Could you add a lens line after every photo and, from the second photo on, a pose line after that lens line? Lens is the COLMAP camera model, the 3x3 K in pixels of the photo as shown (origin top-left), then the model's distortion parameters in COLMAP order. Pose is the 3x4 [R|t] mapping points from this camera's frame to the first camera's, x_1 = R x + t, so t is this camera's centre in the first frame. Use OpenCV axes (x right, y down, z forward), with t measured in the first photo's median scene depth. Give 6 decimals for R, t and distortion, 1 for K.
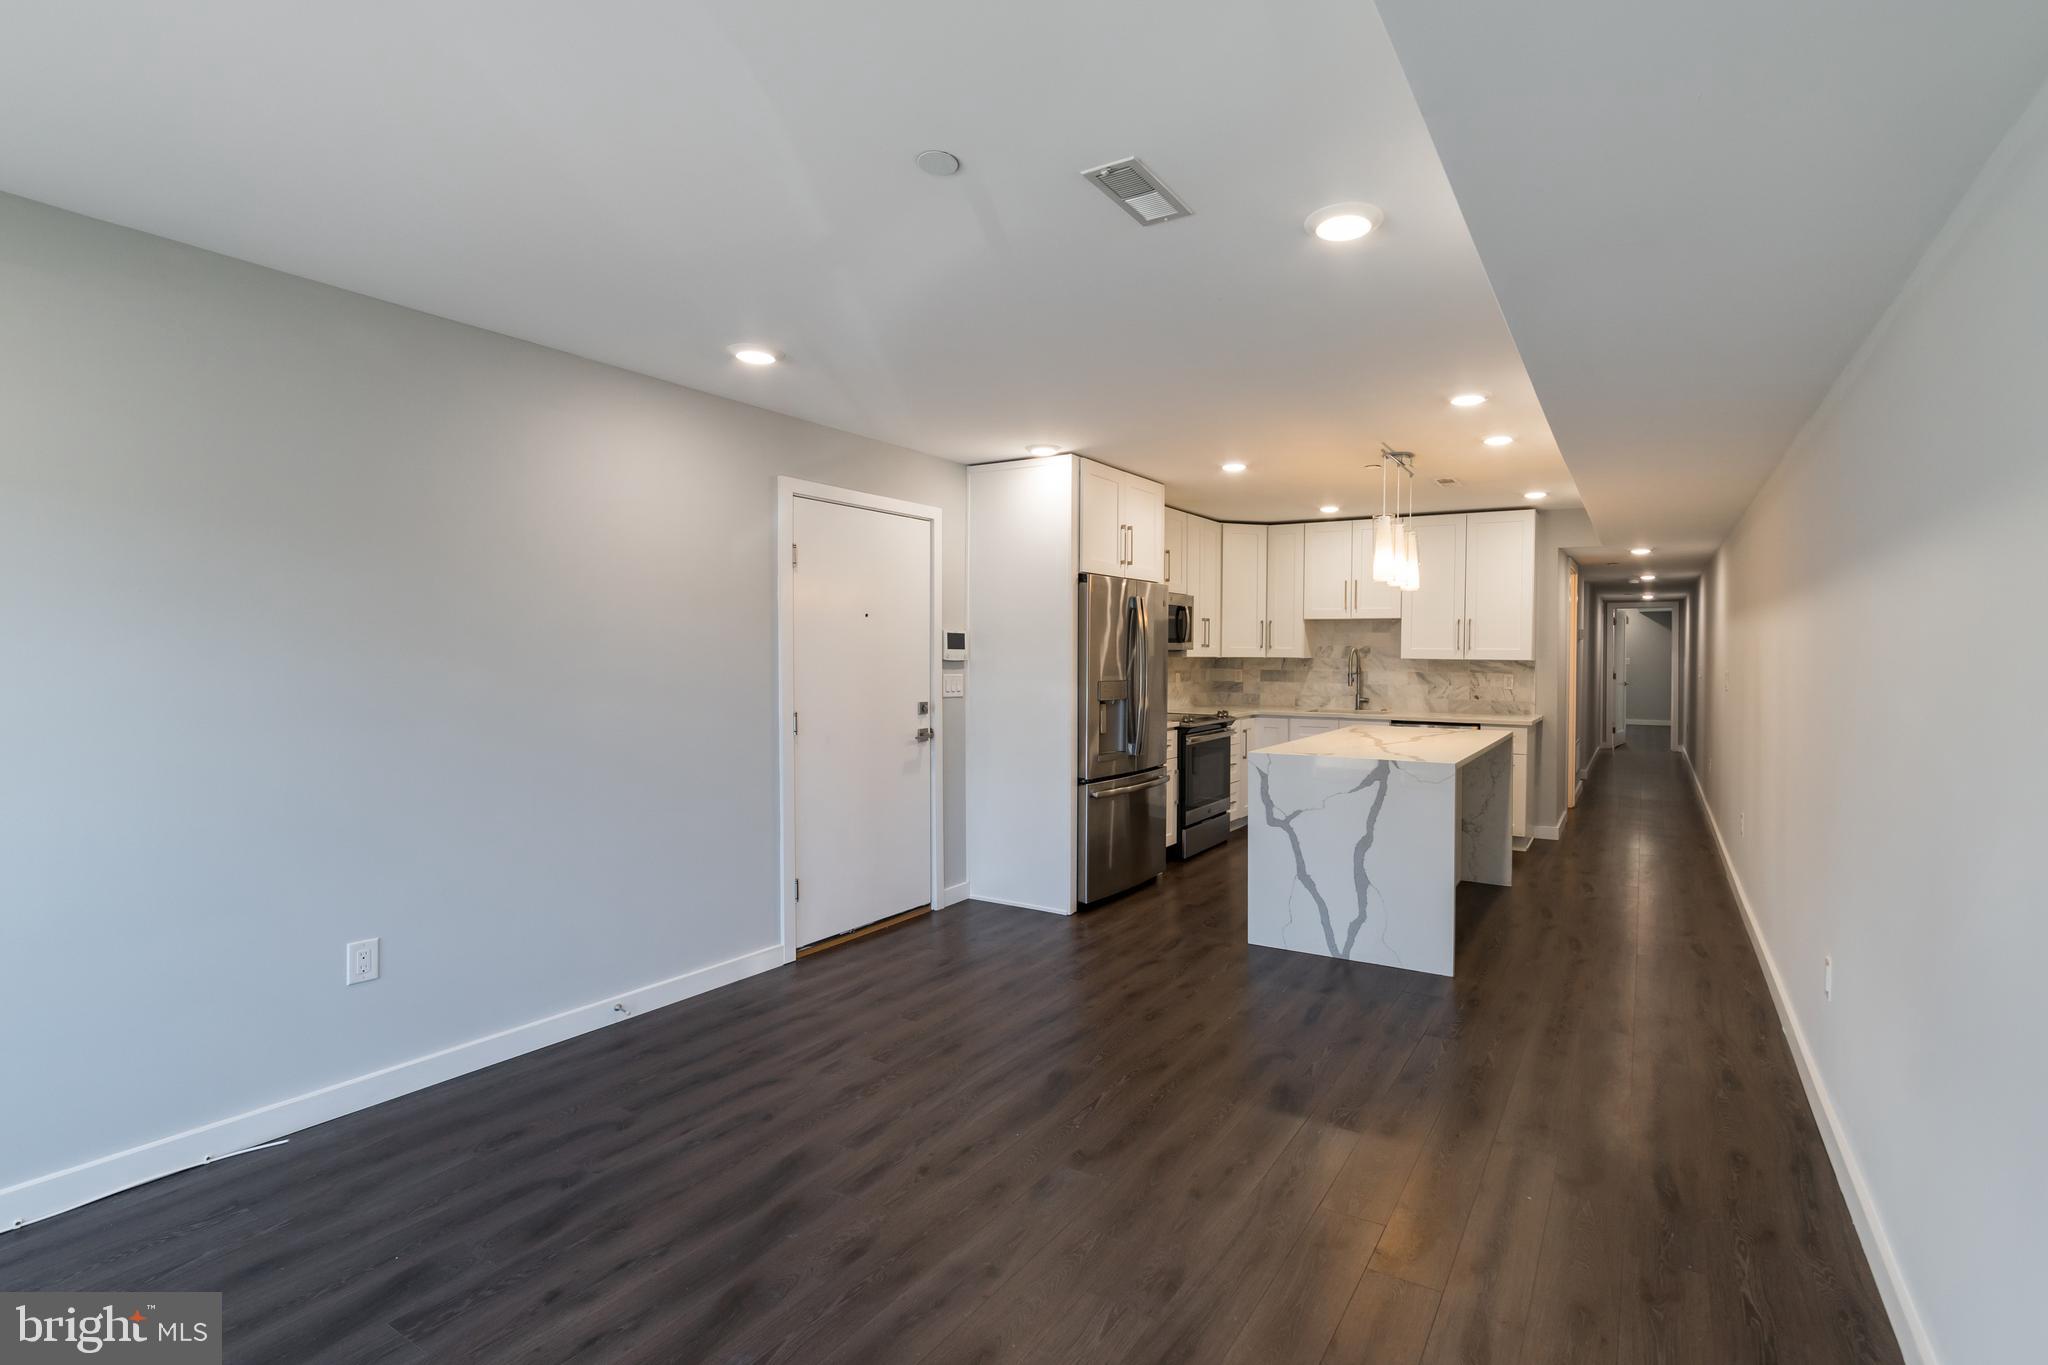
lens RADIAL K [[953.3, 0, 1098.9], [0, 953.3, 675.9], [0, 0, 1]] dist [-0.016181, -0.000027]
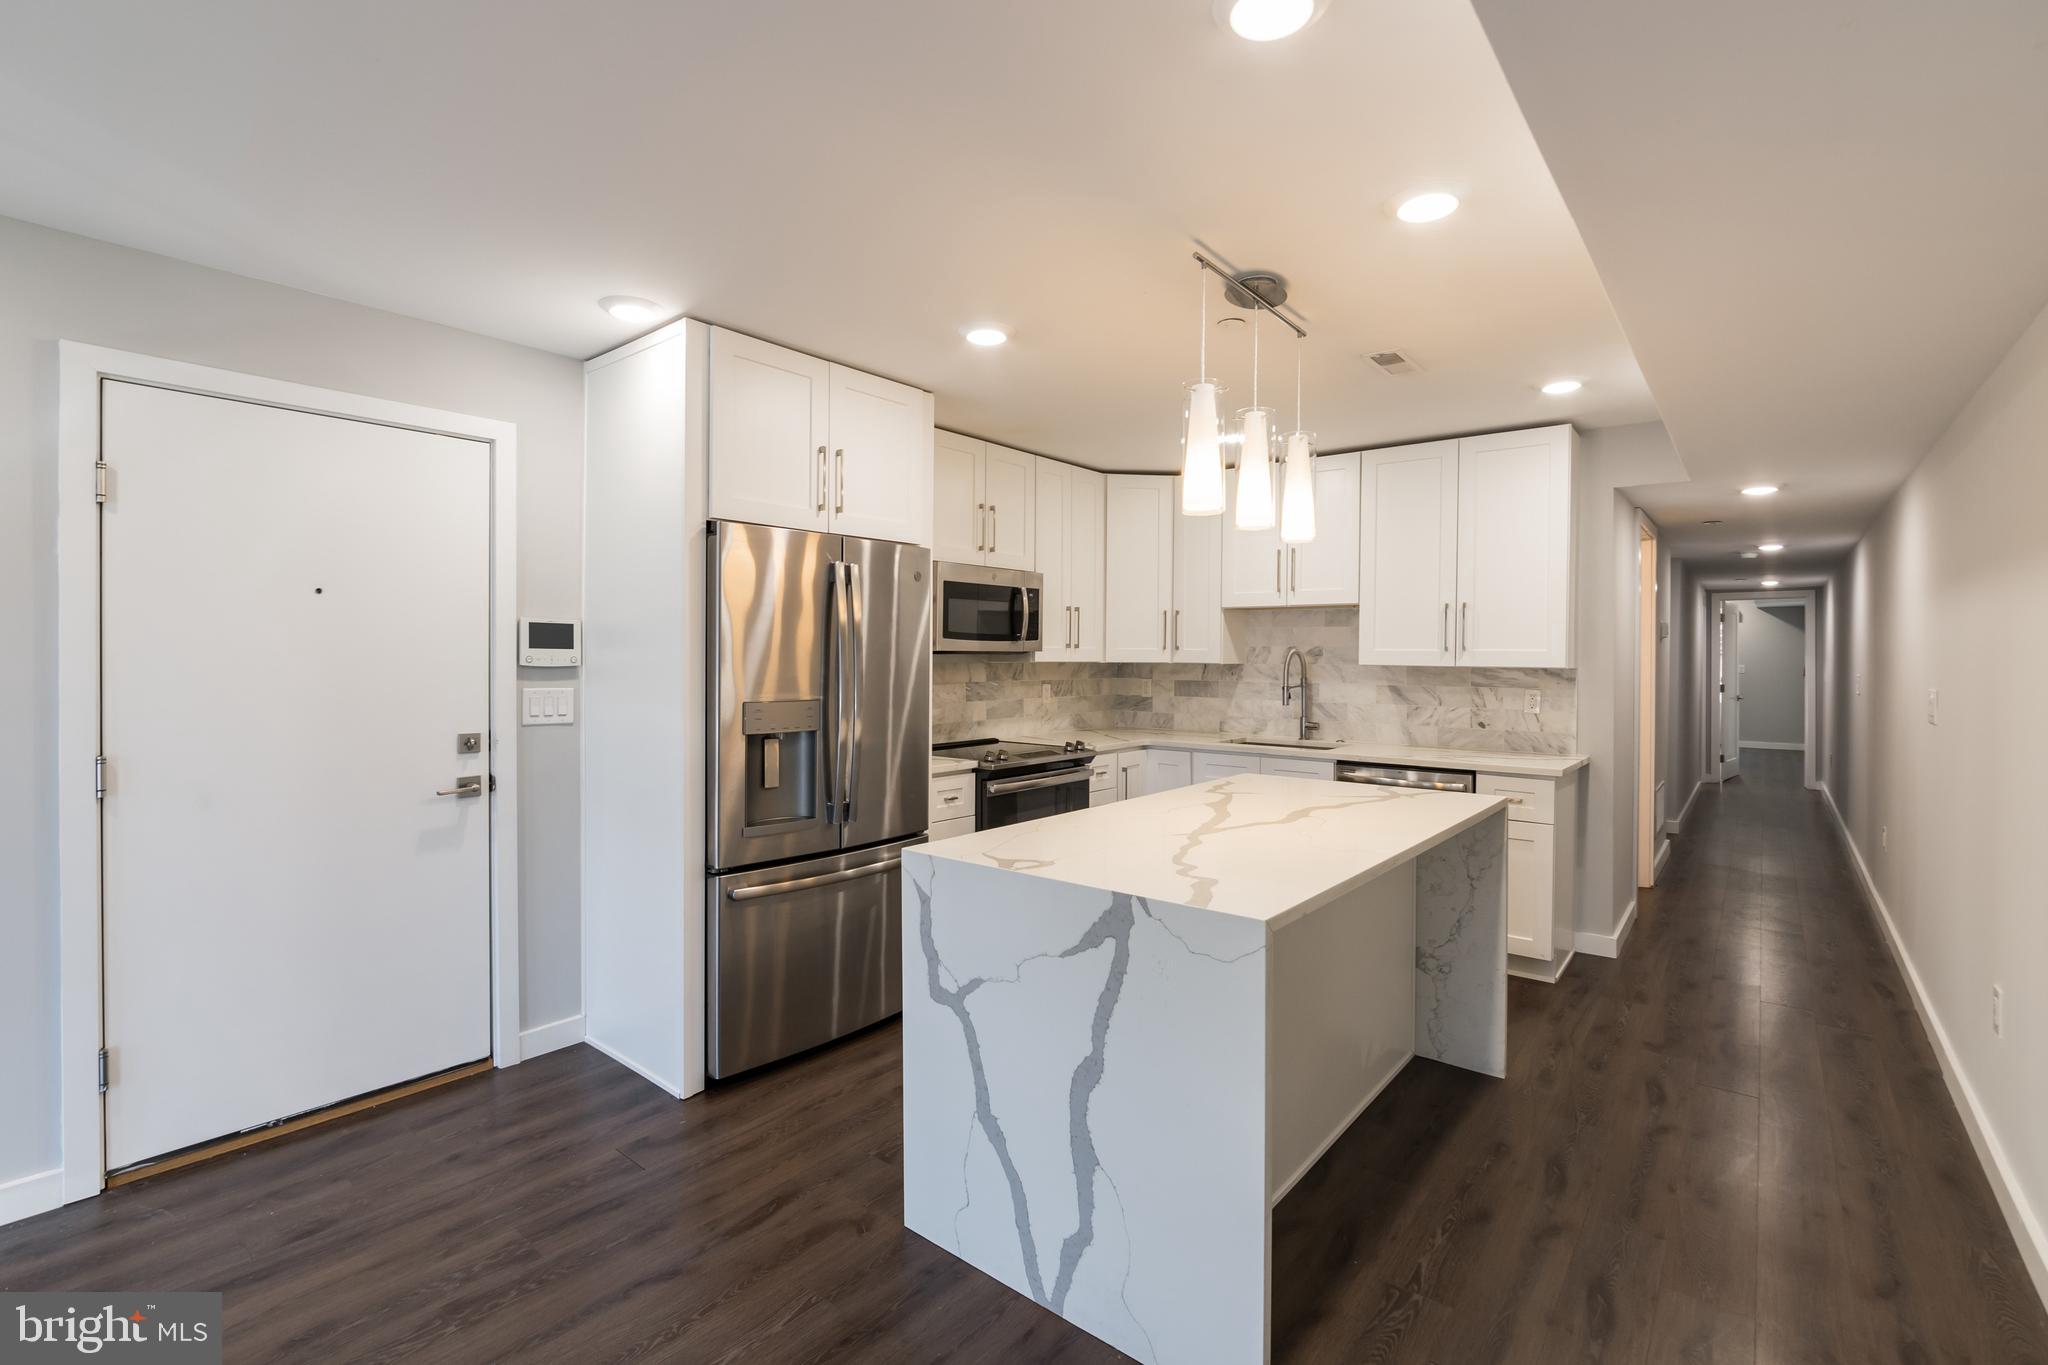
lens RADIAL K [[915.9, 0, 1027.2], [0, 915.9, 665.0], [0, 0, 1]] dist [-0.016359, 0.000666]
pose [[0.987242, 0.001750, -0.159219, 0.256290], [-0.004519, 0.999845, -0.017034, -0.008269], [0.159164, 0.017536, 0.987096, 0.452694]]
